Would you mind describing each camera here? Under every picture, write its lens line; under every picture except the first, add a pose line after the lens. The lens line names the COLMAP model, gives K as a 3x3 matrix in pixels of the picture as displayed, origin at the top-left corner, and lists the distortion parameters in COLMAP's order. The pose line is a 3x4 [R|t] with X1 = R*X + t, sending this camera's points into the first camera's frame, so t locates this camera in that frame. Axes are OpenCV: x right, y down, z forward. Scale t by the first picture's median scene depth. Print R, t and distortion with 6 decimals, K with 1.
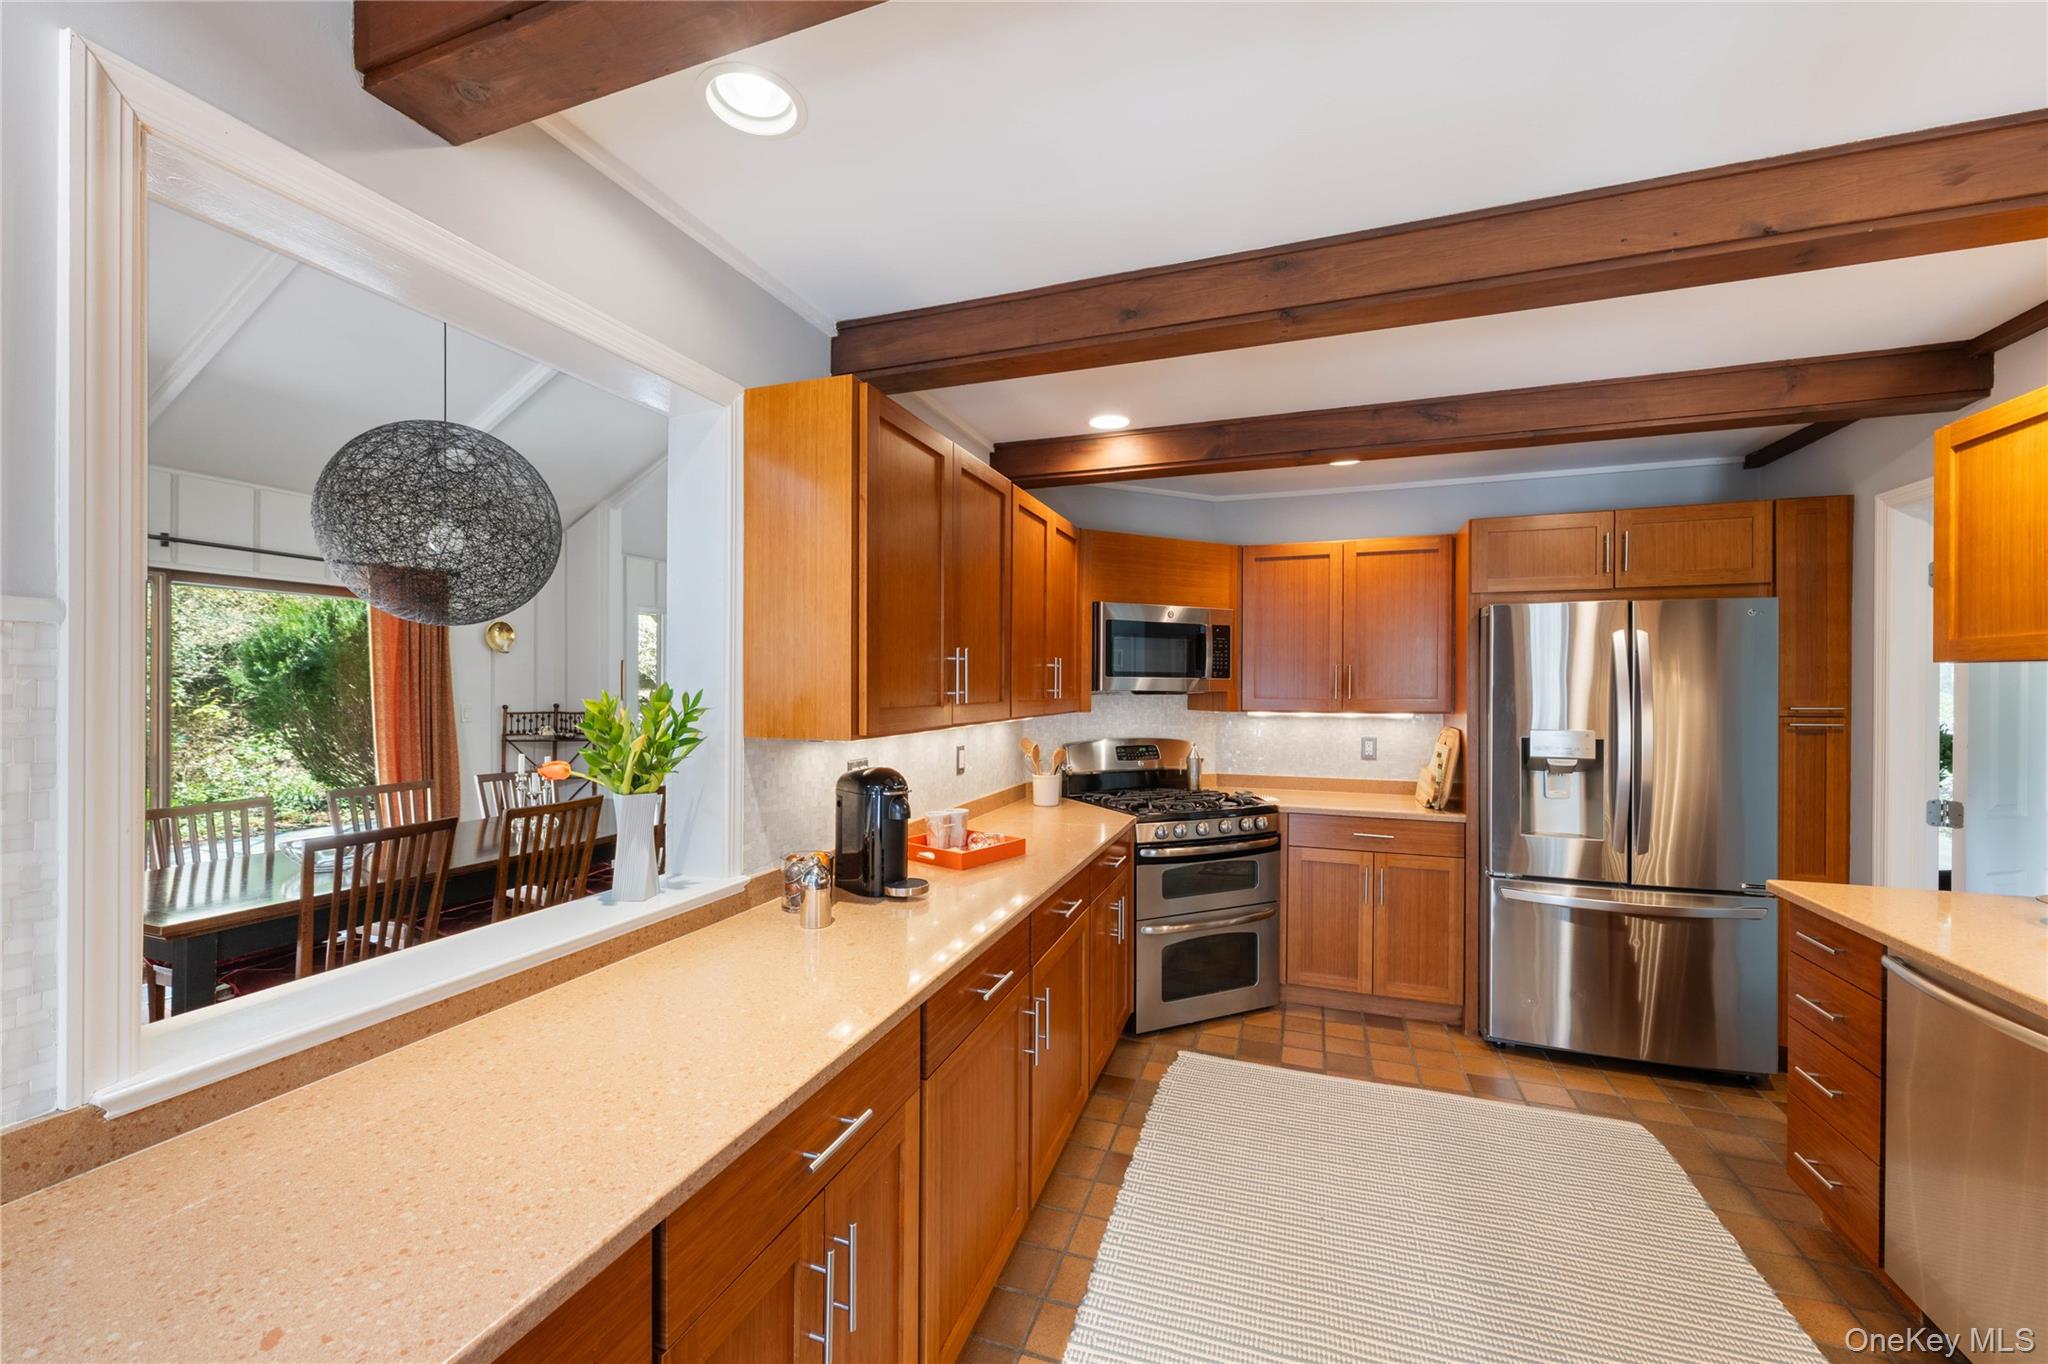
lens RADIAL K [[799.8, 0, 1024.5], [0, 799.8, 687.7], [0, 0, 1]] dist [0.000337, -0.000014]
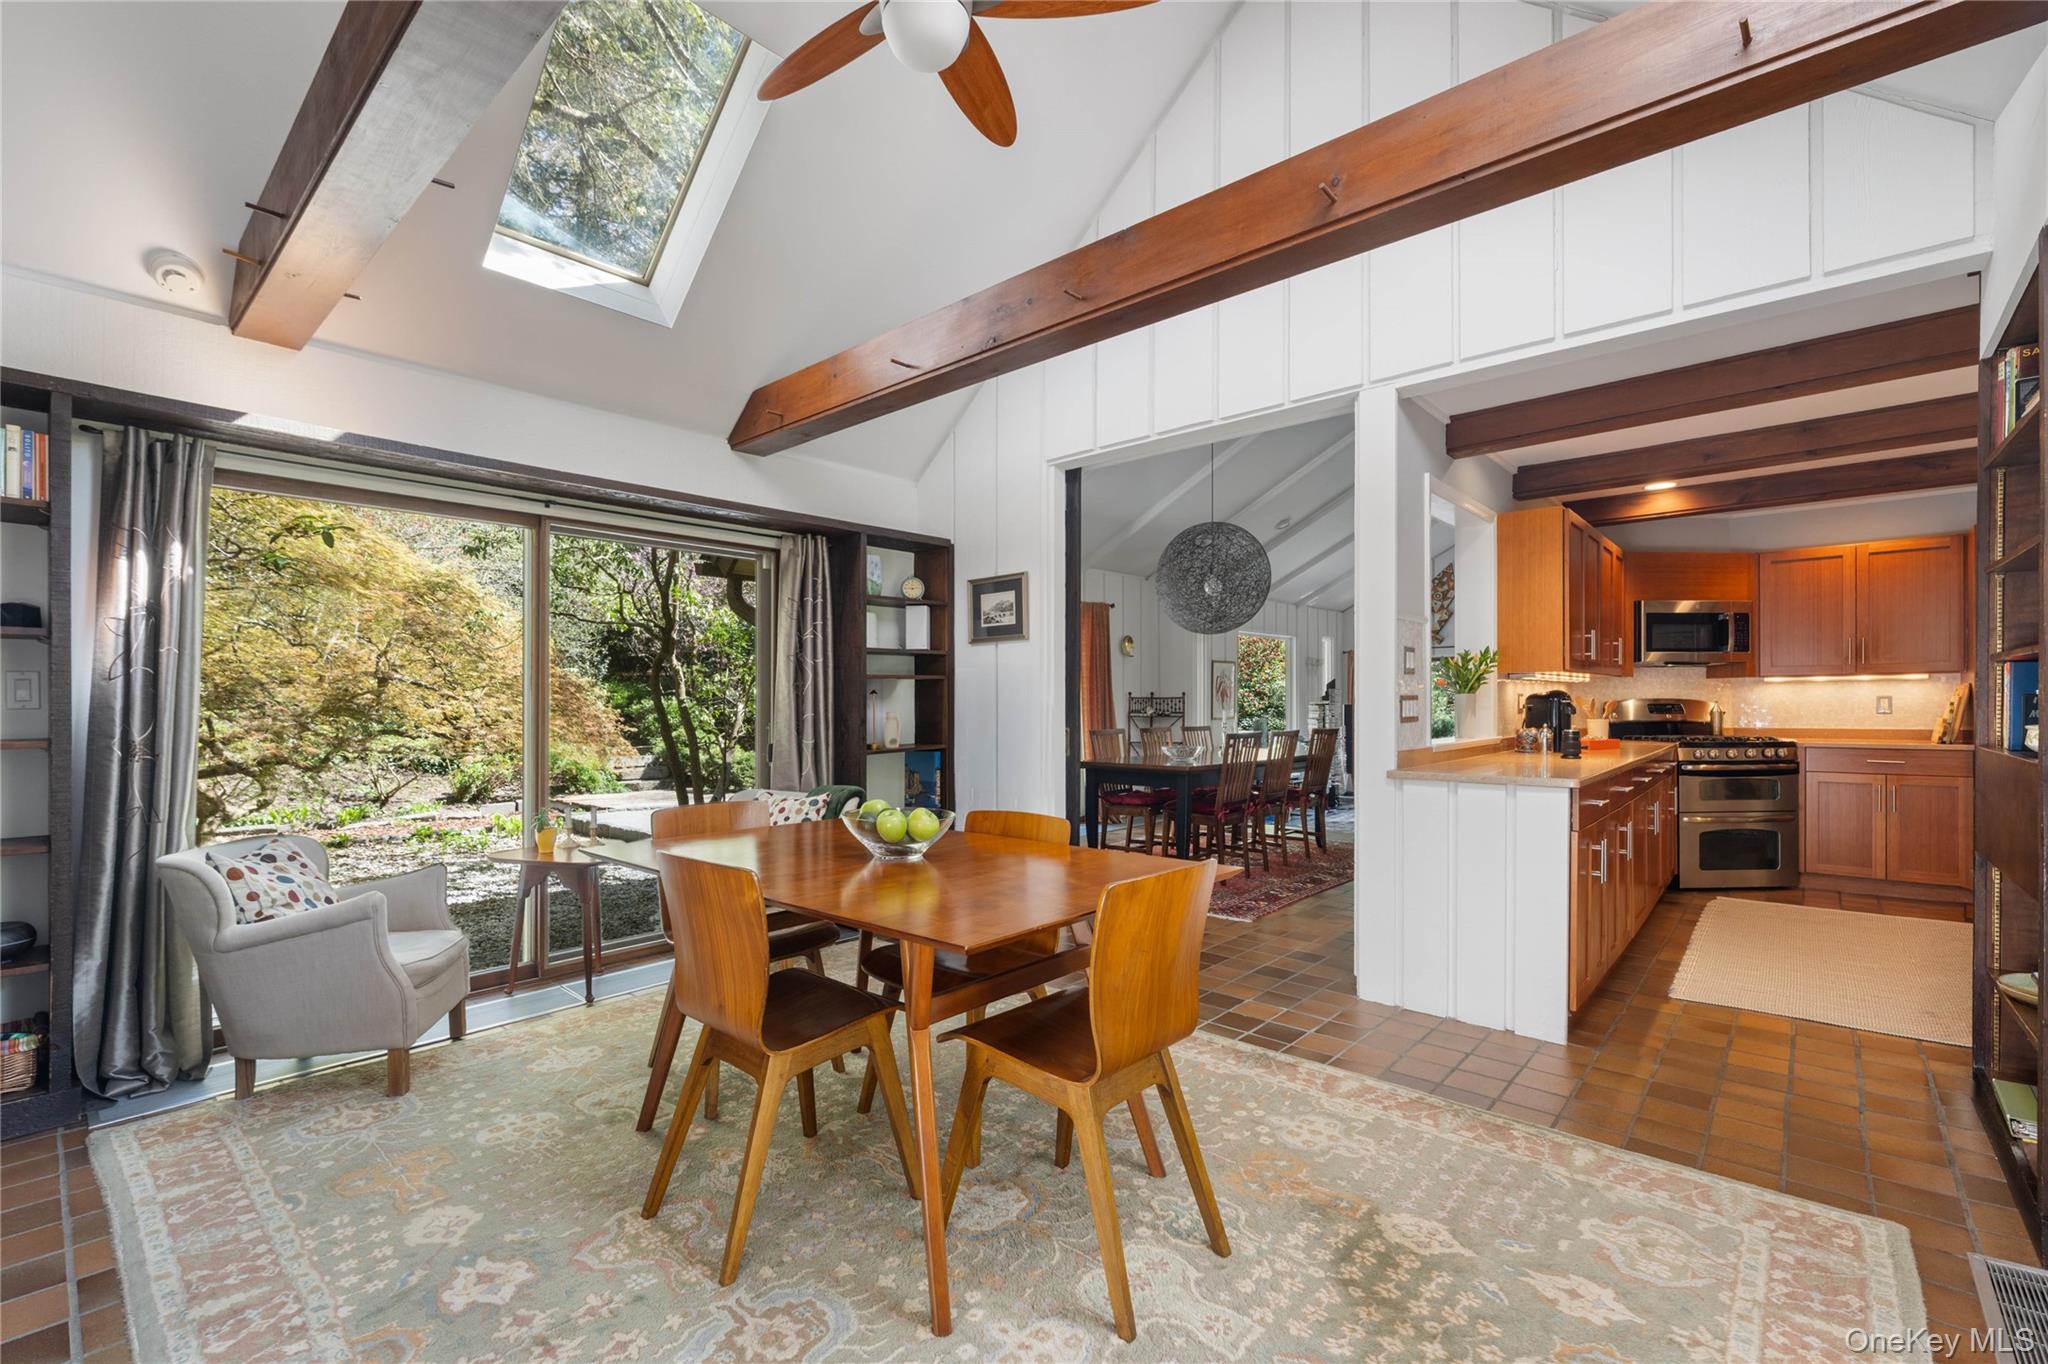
lens RADIAL K [[886.3, 0, 1019.9], [0, 886.3, 708.4], [0, 0, 1]] dist [0.001026, 0.000609]
pose [[0.924984, -0.007820, -0.379925, -0.331545], [0.008474, 0.999964, 0.000049, 0.077417], [0.379911, -0.003265, 0.925017, -0.902453]]
